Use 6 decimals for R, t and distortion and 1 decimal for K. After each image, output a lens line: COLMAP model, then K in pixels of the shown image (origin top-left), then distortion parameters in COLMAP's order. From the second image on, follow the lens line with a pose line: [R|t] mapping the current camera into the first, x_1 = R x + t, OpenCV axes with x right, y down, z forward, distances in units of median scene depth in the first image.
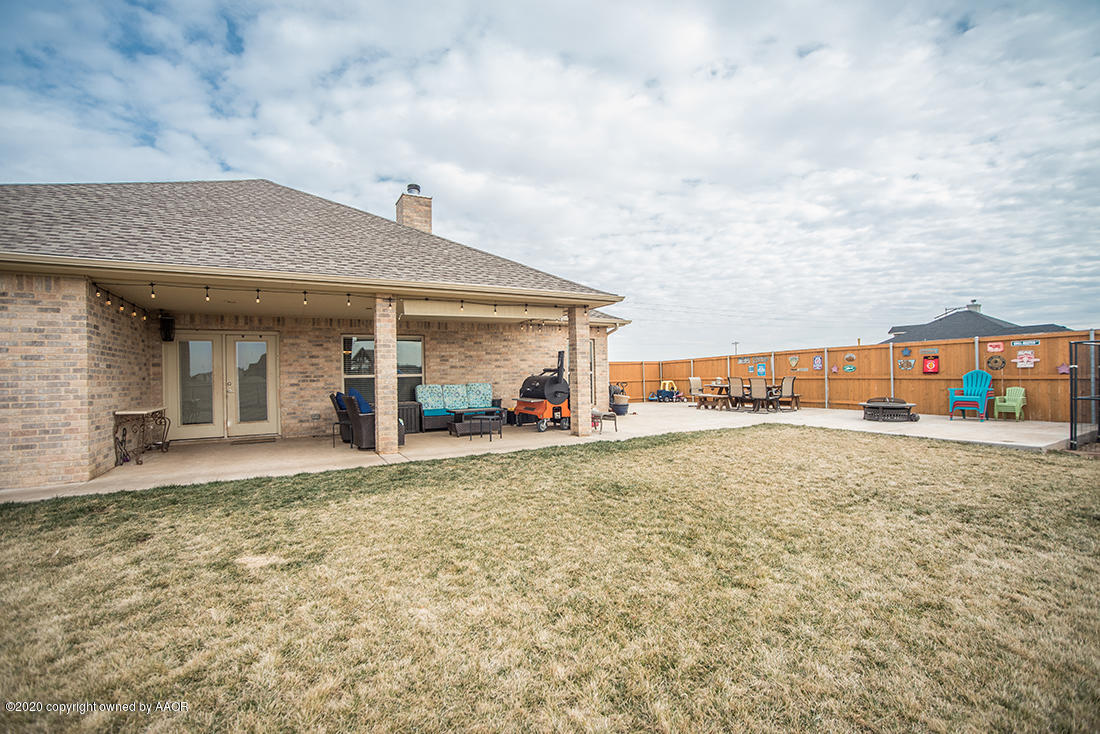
lens RADIAL K [[475.5, 0, 547.9], [0, 475.5, 321.2], [0, 0, 1]] dist [-0.026001, 0.006786]
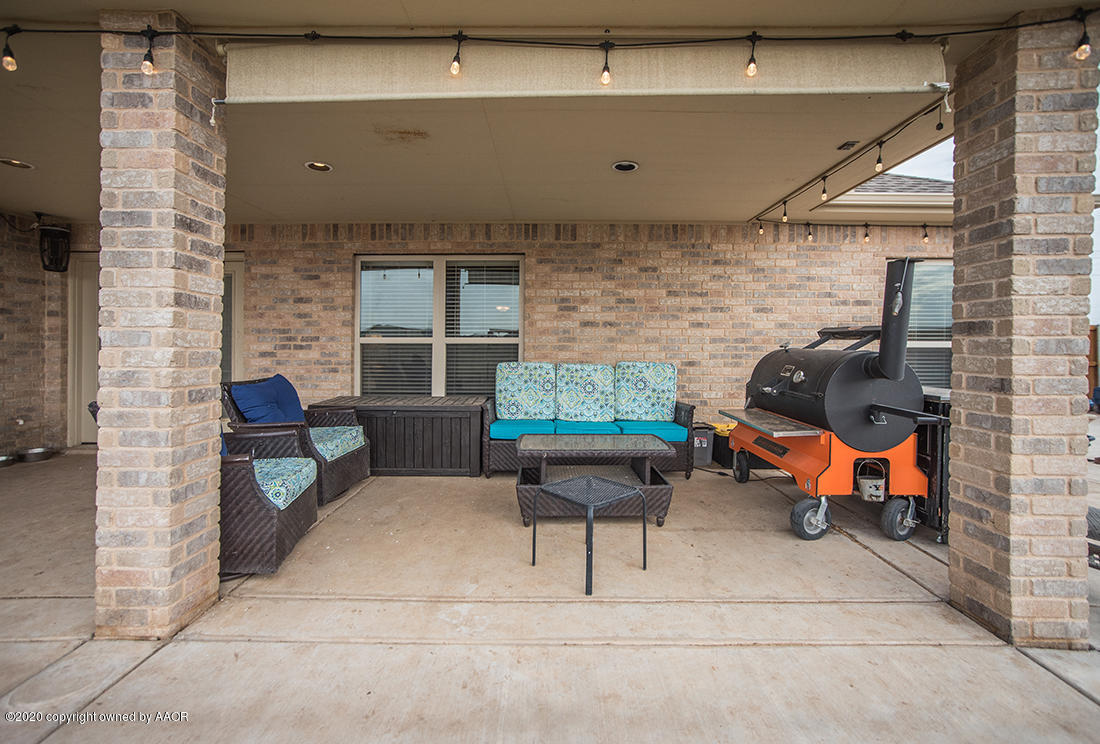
lens RADIAL K [[477.2, 0, 557.6], [0, 477.2, 351.8], [0, 0, 1]] dist [-0.038273, 0.010496]
pose [[0.878089, 0.030112, -0.477549, -0.012367], [0.030135, 0.992557, 0.117996, 0.069192], [0.477547, -0.118002, 0.870646, 0.602471]]
